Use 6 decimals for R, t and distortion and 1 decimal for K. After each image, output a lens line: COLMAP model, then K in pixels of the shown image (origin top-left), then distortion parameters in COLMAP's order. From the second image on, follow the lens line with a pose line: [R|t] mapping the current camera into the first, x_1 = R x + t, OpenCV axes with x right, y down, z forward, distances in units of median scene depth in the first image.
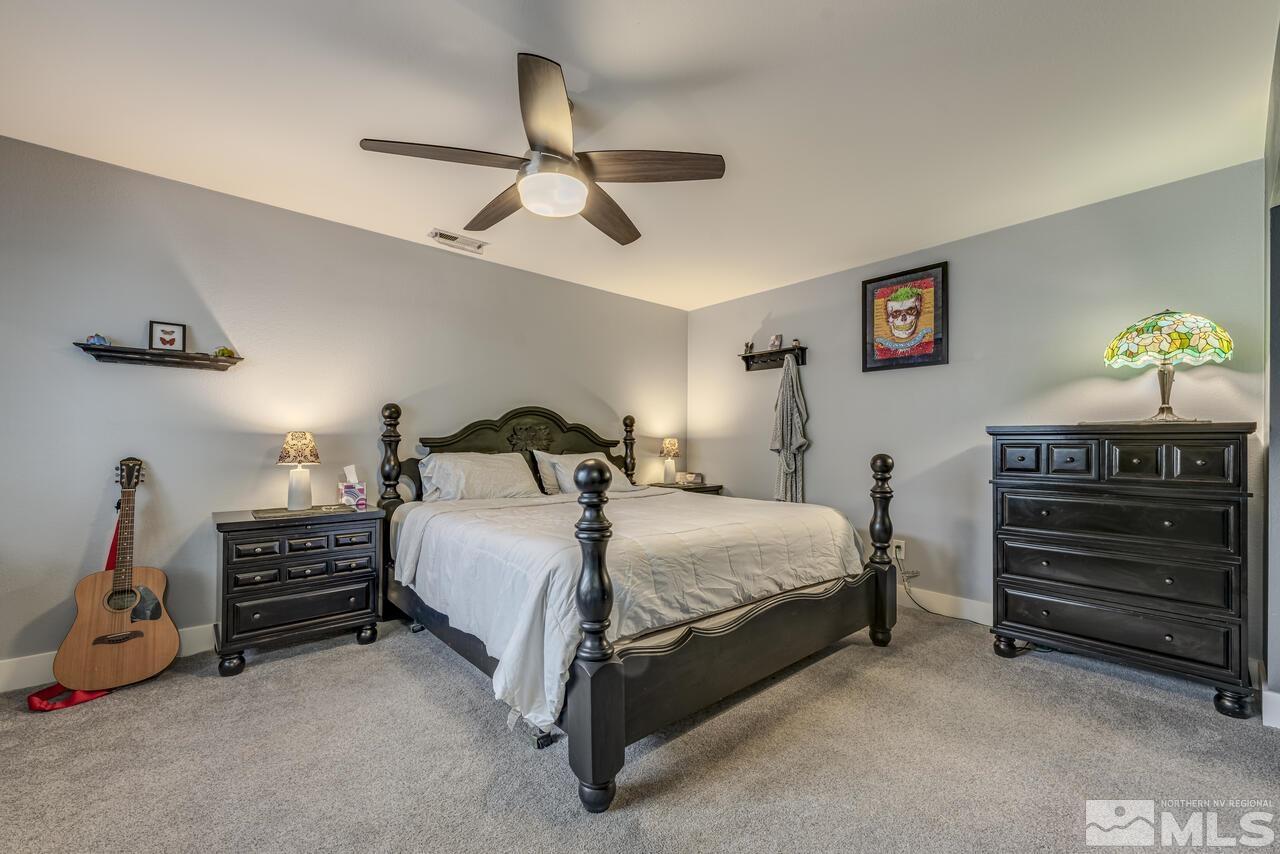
lens RADIAL K [[505.1, 0, 642.5], [0, 505.1, 433.6], [0, 0, 1]] dist [-0.000278, -0.000466]
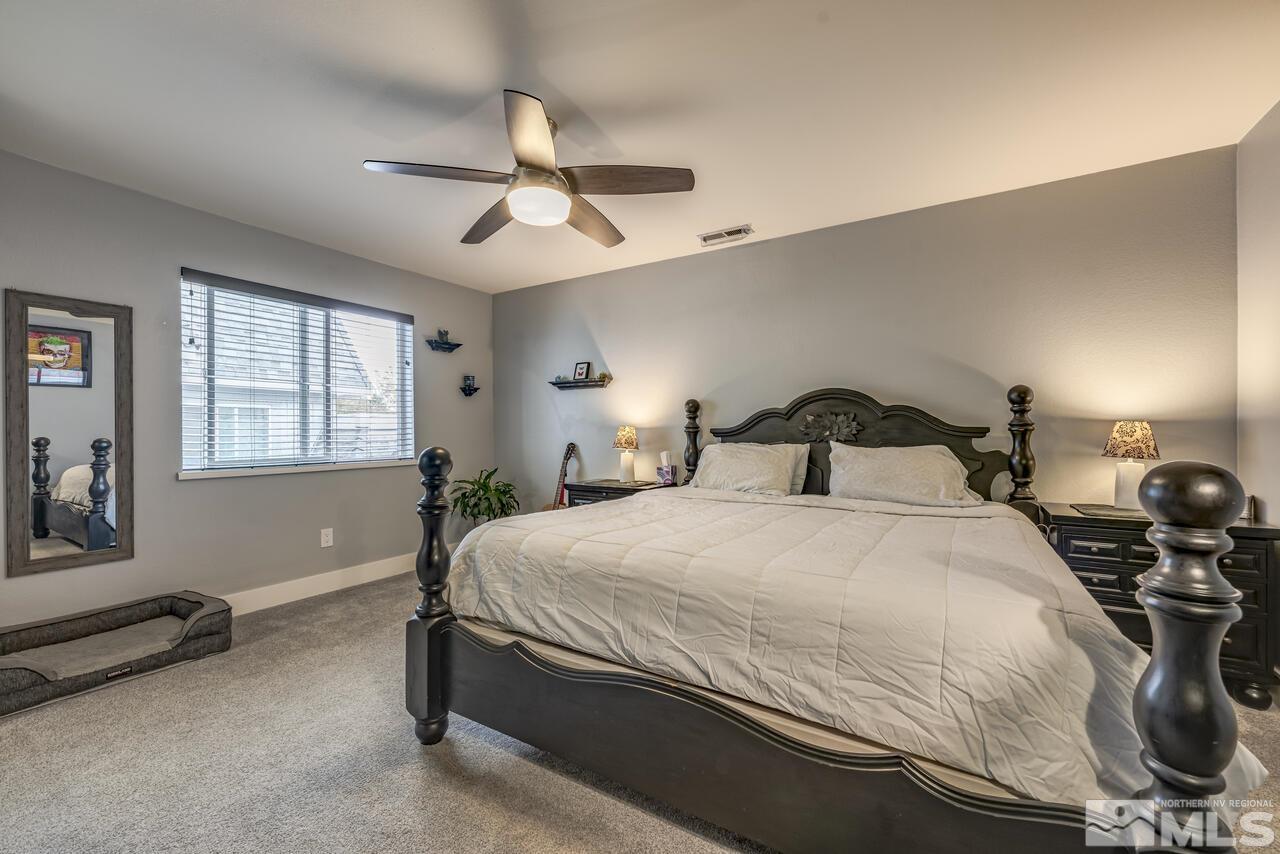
lens RADIAL K [[505.3, 0, 640.8], [0, 505.3, 431.4], [0, 0, 1]] dist [-0.000561, -0.000042]
pose [[0.307611, -0.009788, -0.951462, 0.679611], [0.024013, 0.999708, -0.002520, 0.016432], [0.951209, -0.022072, 0.307757, 0.636838]]
